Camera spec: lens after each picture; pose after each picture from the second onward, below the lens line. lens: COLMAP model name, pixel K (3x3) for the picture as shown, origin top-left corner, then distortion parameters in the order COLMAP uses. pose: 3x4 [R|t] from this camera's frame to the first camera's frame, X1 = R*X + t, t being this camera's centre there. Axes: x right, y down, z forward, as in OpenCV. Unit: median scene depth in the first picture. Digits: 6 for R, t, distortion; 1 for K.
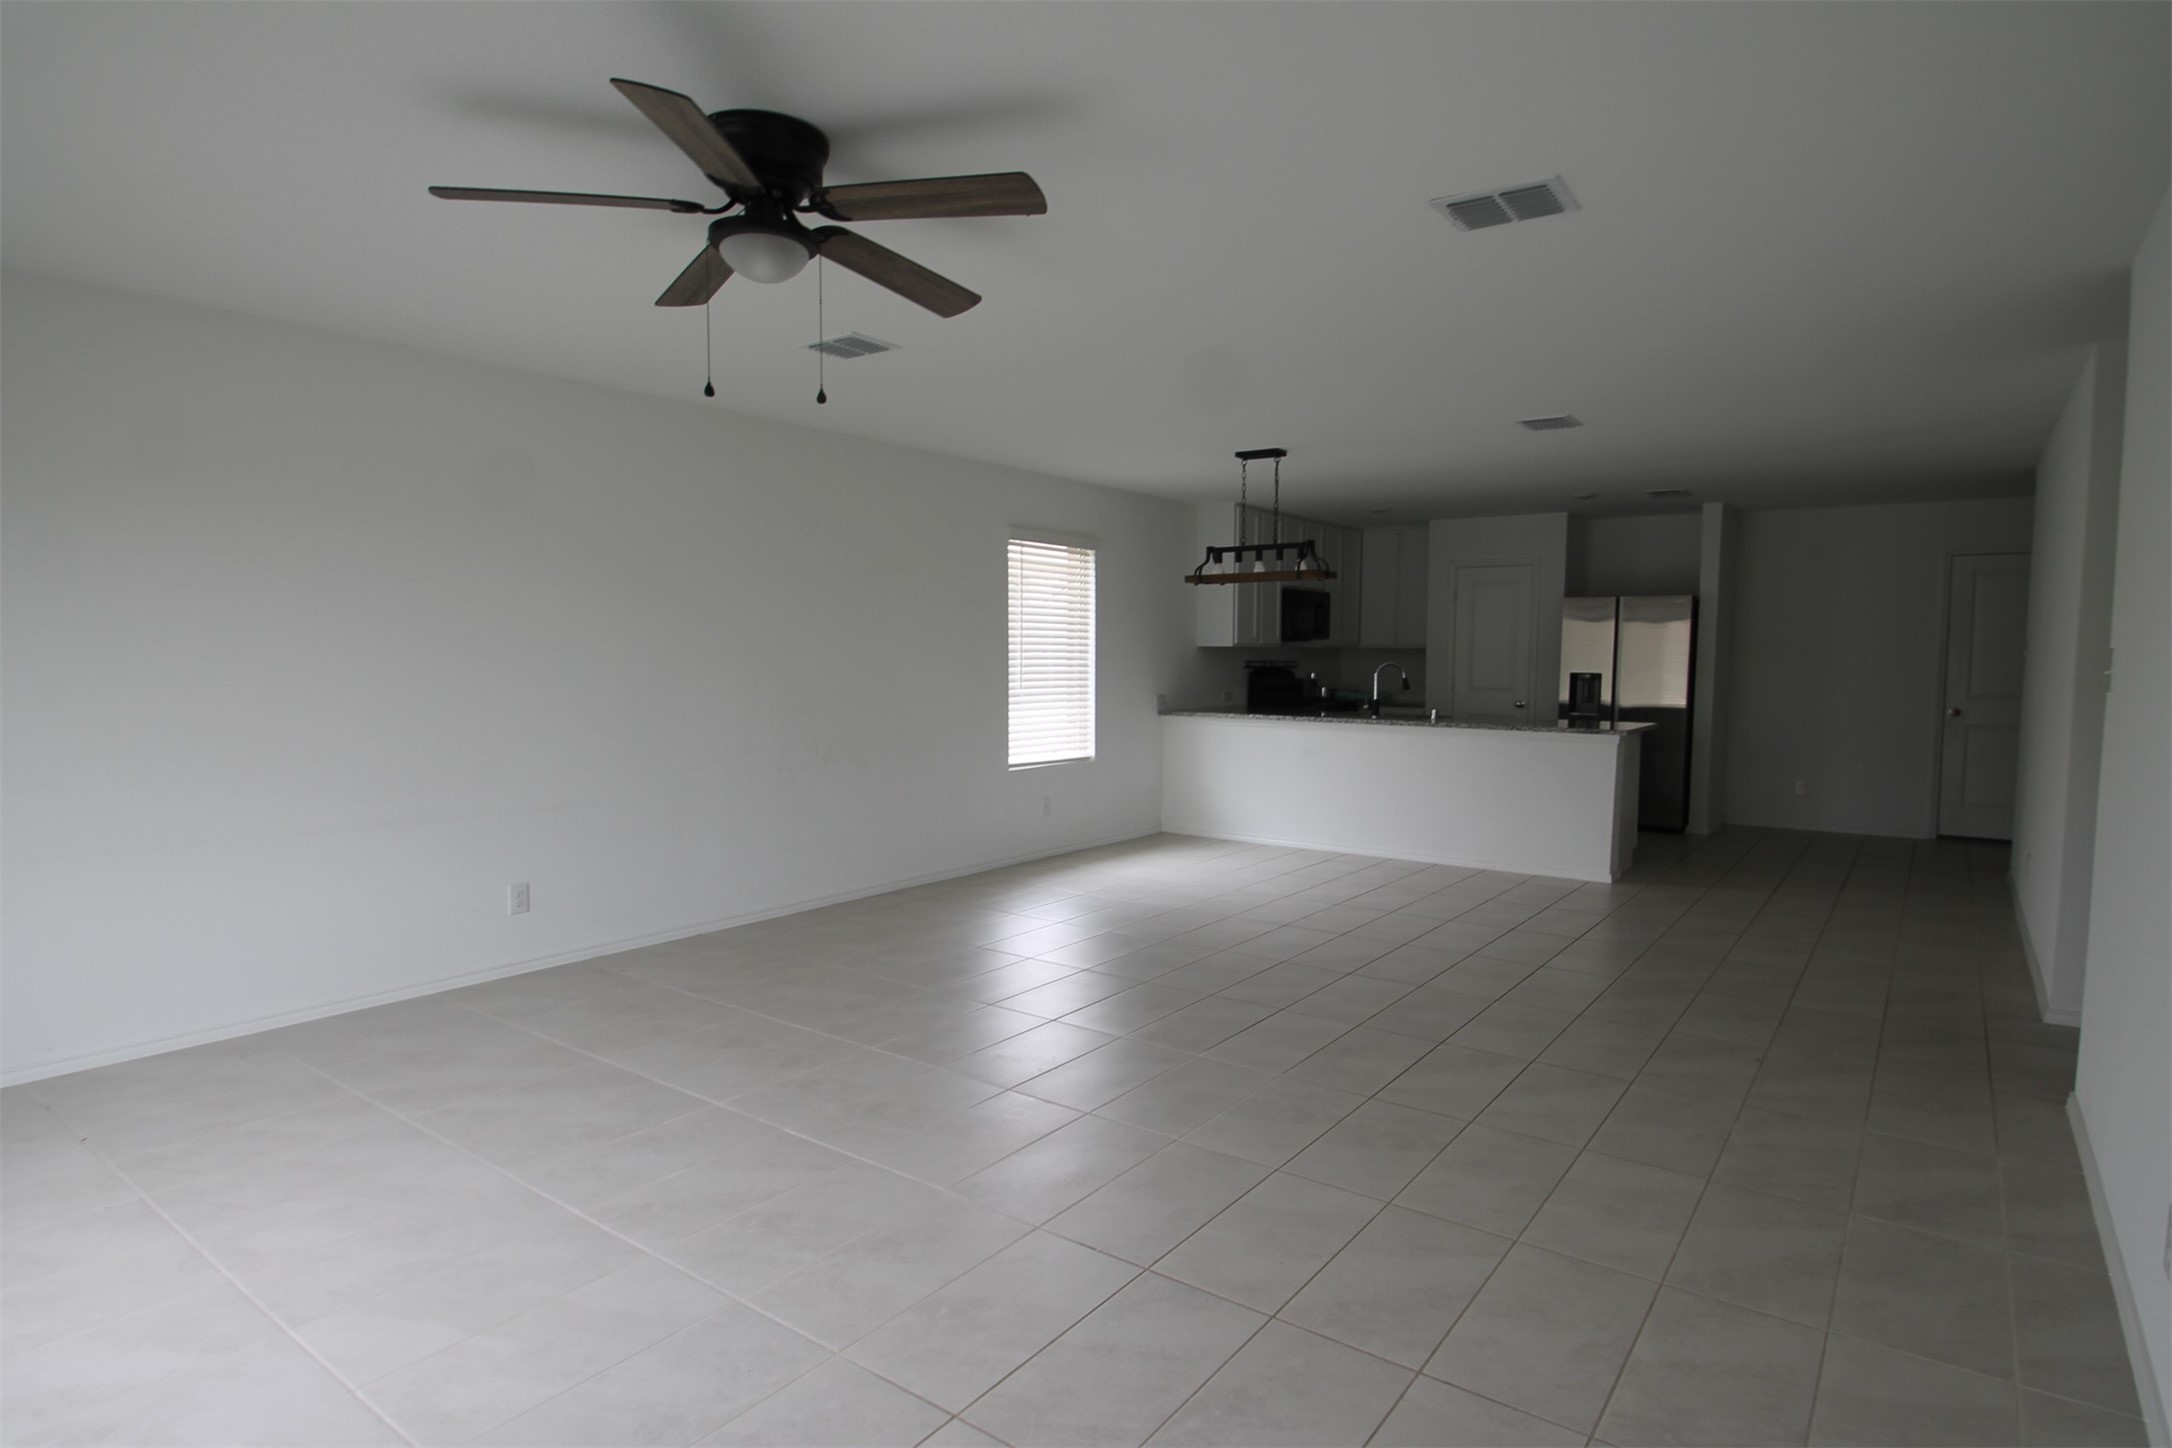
lens RADIAL K [[1164.6, 0, 1077.2], [0, 1164.6, 734.4], [0, 0, 1]] dist [0.000516, -0.000419]
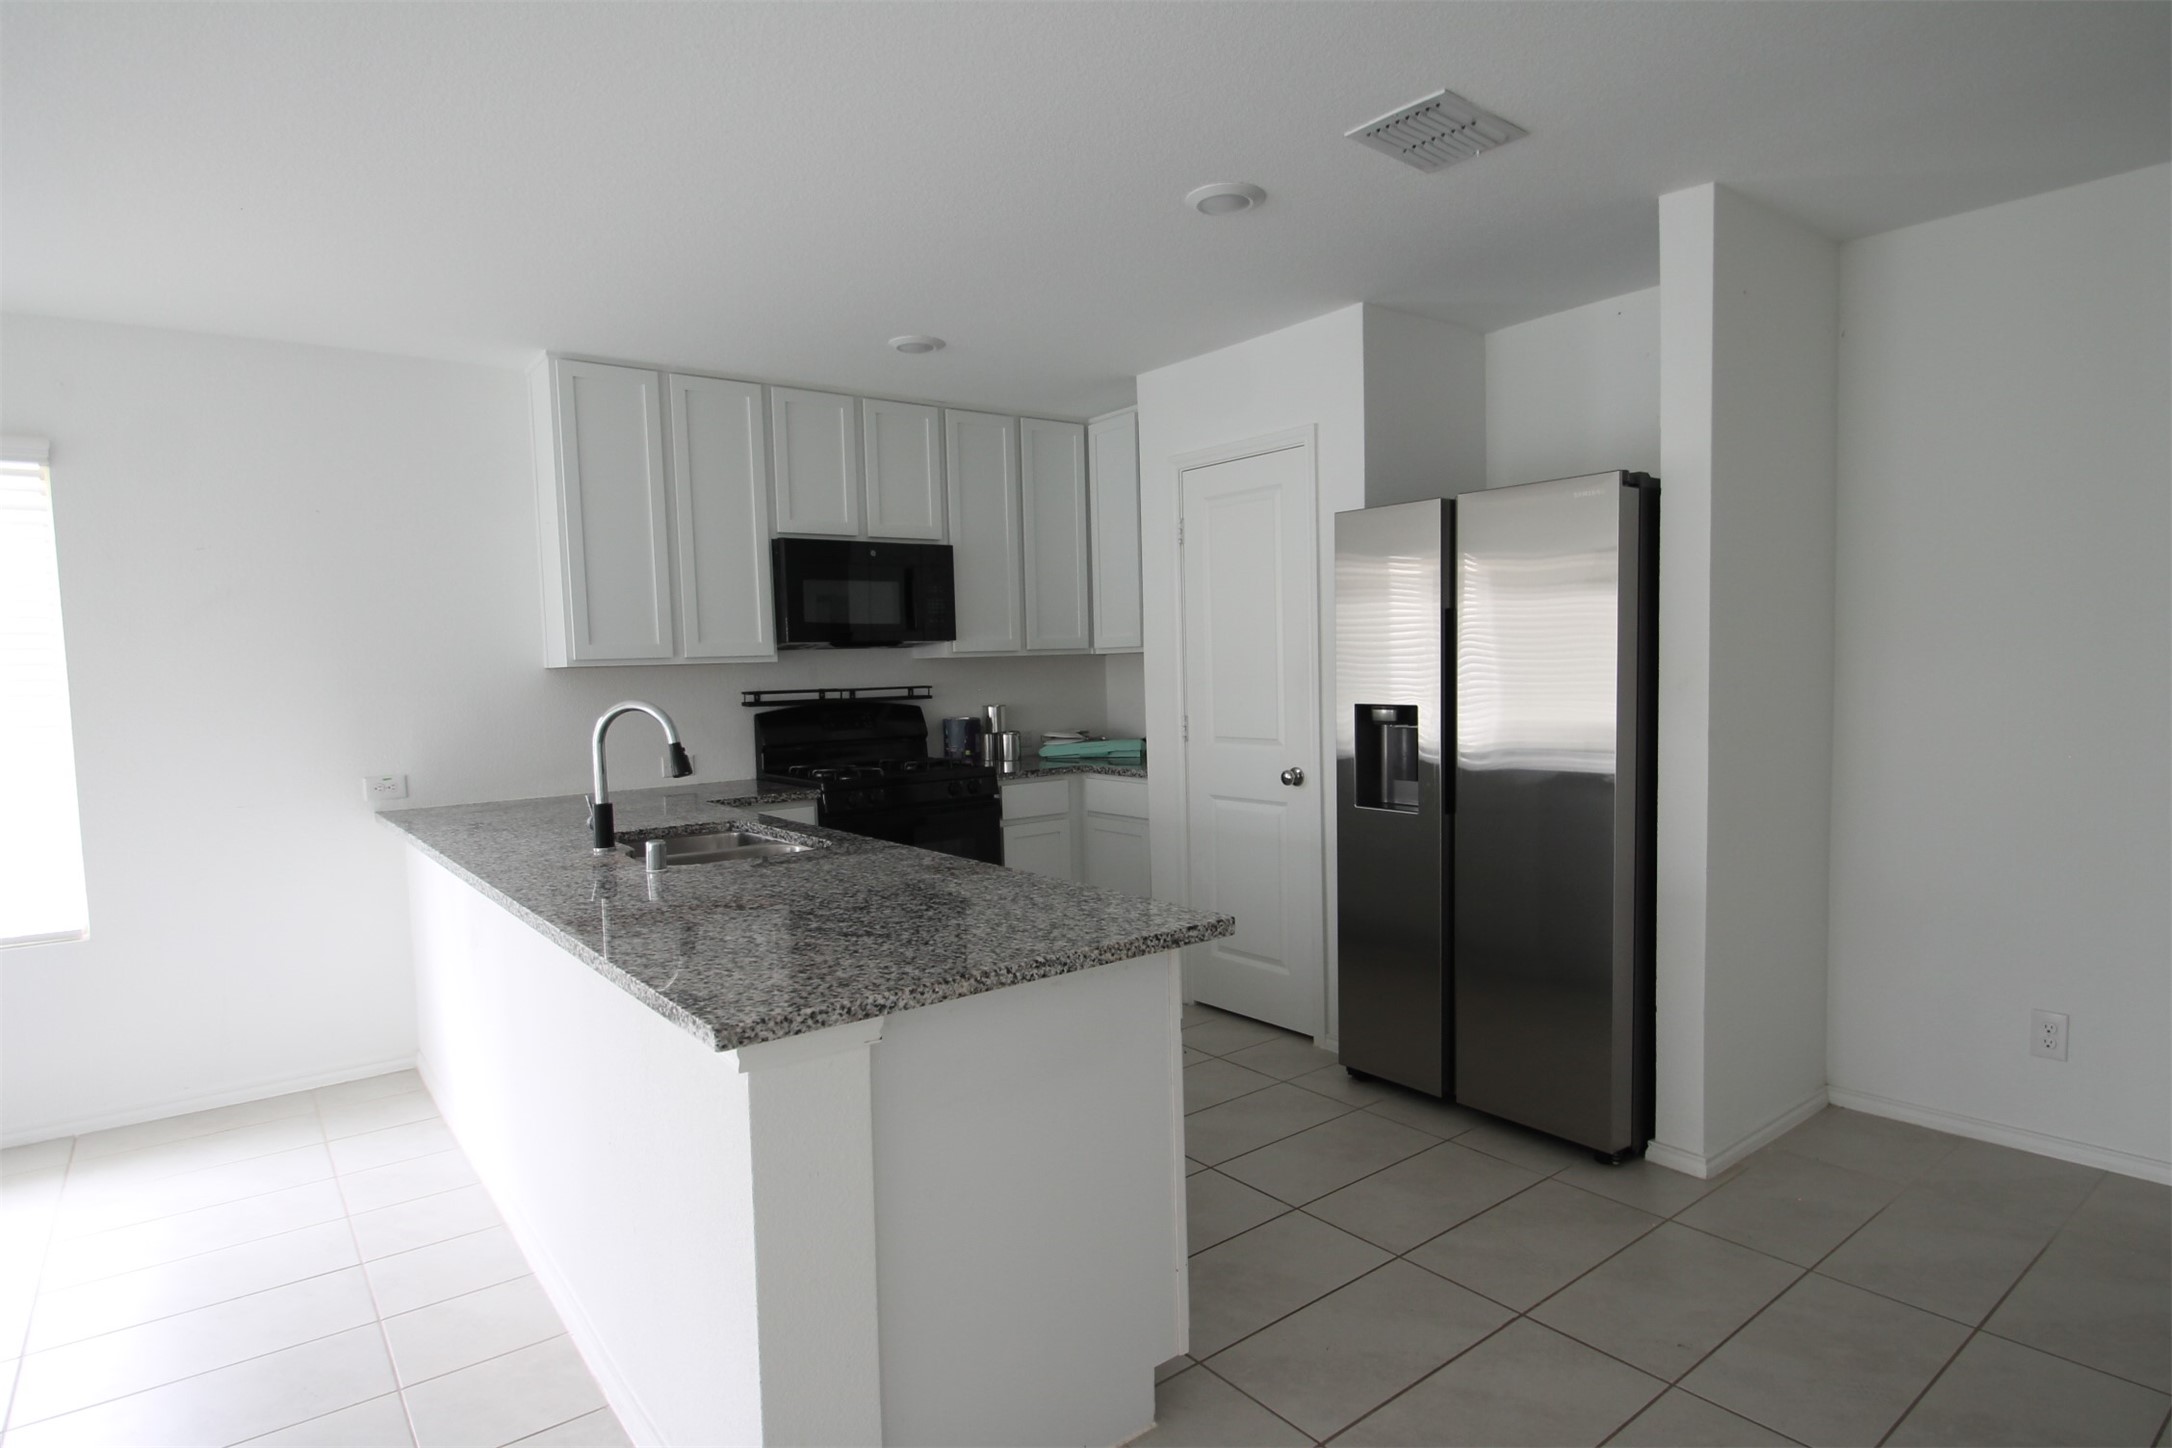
lens RADIAL K [[1164.6, 0, 1094.7], [0, 1164.6, 715.7], [0, 0, 1]] dist [0.000516, -0.000419]
pose [[0.965359, -0.020782, -0.260096, 0.440658], [0.014277, 0.999537, -0.026875, -0.039545], [0.260534, 0.022230, 0.965209, 0.598430]]
